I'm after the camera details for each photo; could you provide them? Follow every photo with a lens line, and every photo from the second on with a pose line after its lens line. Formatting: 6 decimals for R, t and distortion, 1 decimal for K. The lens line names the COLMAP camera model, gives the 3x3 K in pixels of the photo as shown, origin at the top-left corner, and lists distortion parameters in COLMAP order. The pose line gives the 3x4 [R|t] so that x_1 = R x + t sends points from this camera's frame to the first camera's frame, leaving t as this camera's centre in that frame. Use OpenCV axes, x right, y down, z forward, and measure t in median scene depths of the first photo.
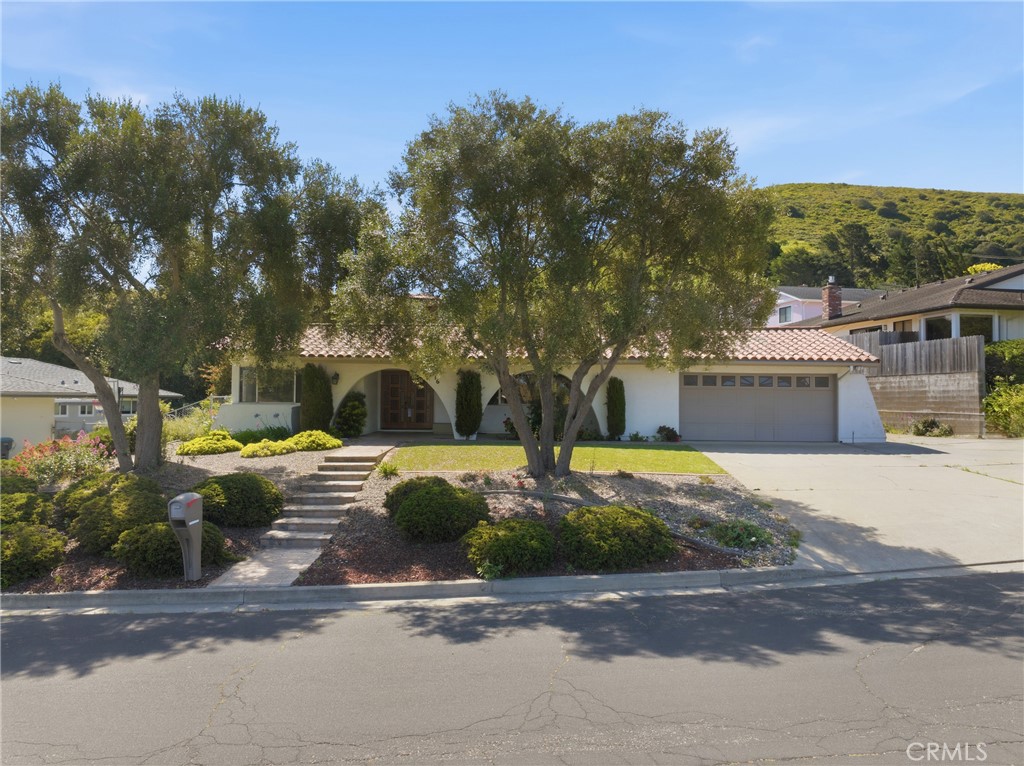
lens RADIAL K [[723.6, 0, 515.6], [0, 723.6, 379.7], [0, 0, 1]] dist [-0.051808, 0.026323]
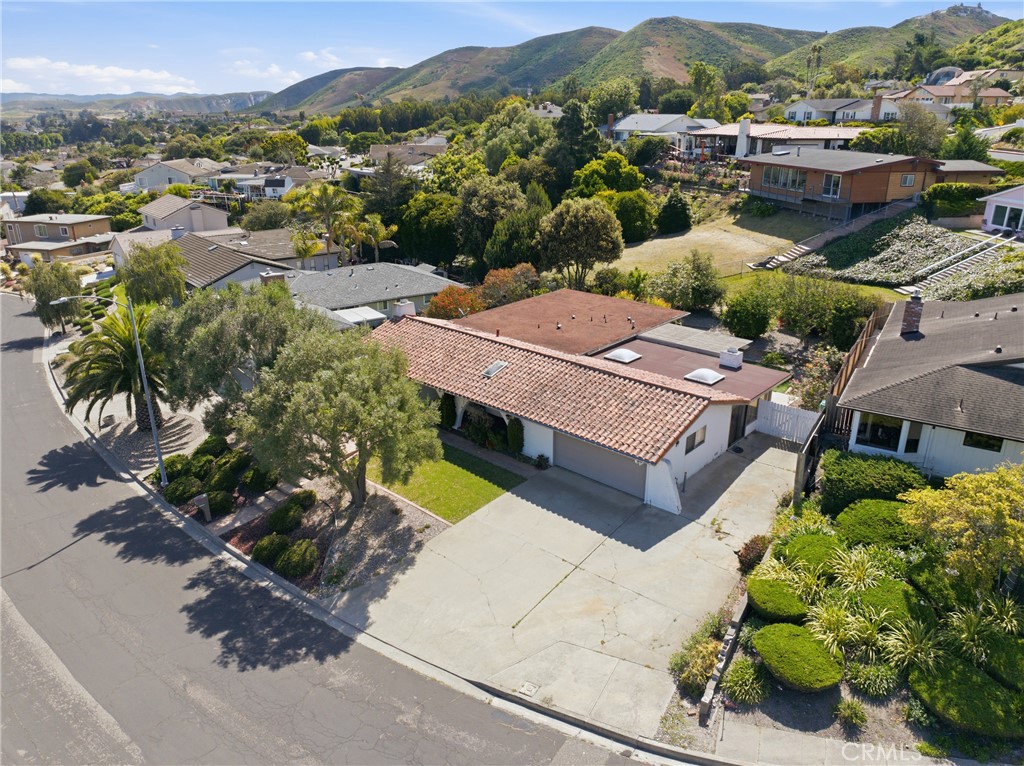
lens RADIAL K [[723.6, 0, 515.6], [0, 723.6, 379.7], [0, 0, 1]] dist [-0.051808, 0.026323]
pose [[0.749426, 0.236215, -0.618517, 0.067774], [0.005738, 0.931839, 0.362827, -0.040708], [0.662063, -0.275461, 0.696989, -0.002143]]
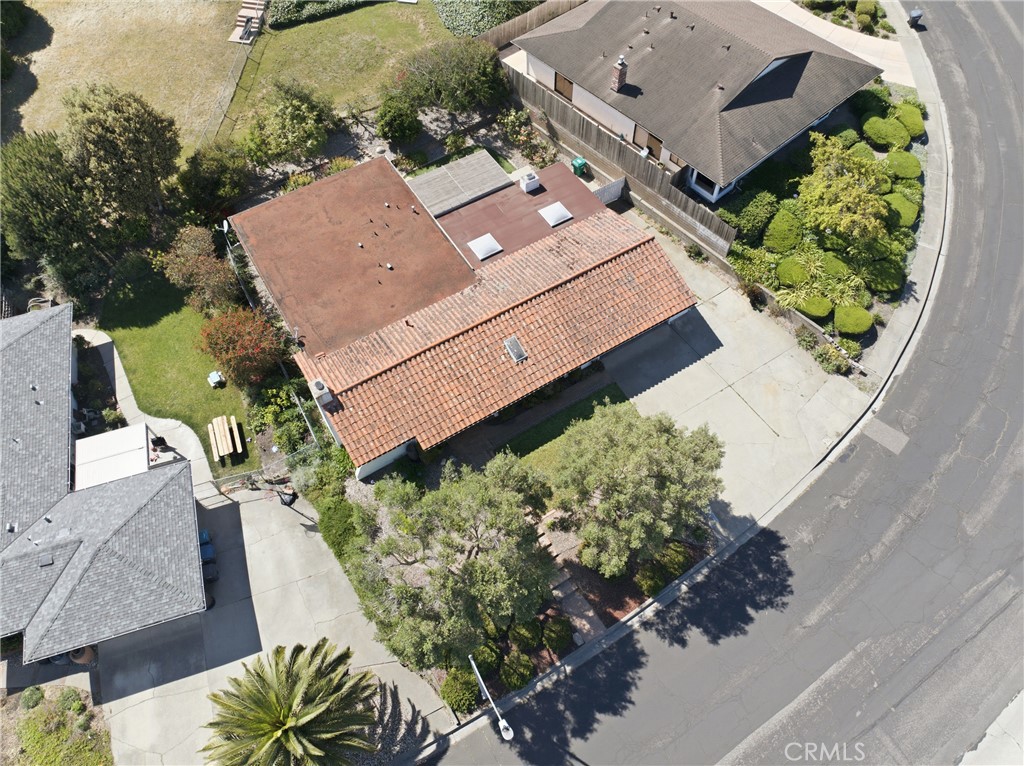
lens RADIAL K [[723.6, 0, 515.6], [0, 723.6, 379.7], [0, 0, 1]] dist [-0.051808, 0.026323]
pose [[0.846991, -0.448799, 0.284930, -0.033042], [-0.008338, 0.524698, 0.851247, -0.095476], [-0.531541, -0.723375, 0.440673, 0.017213]]
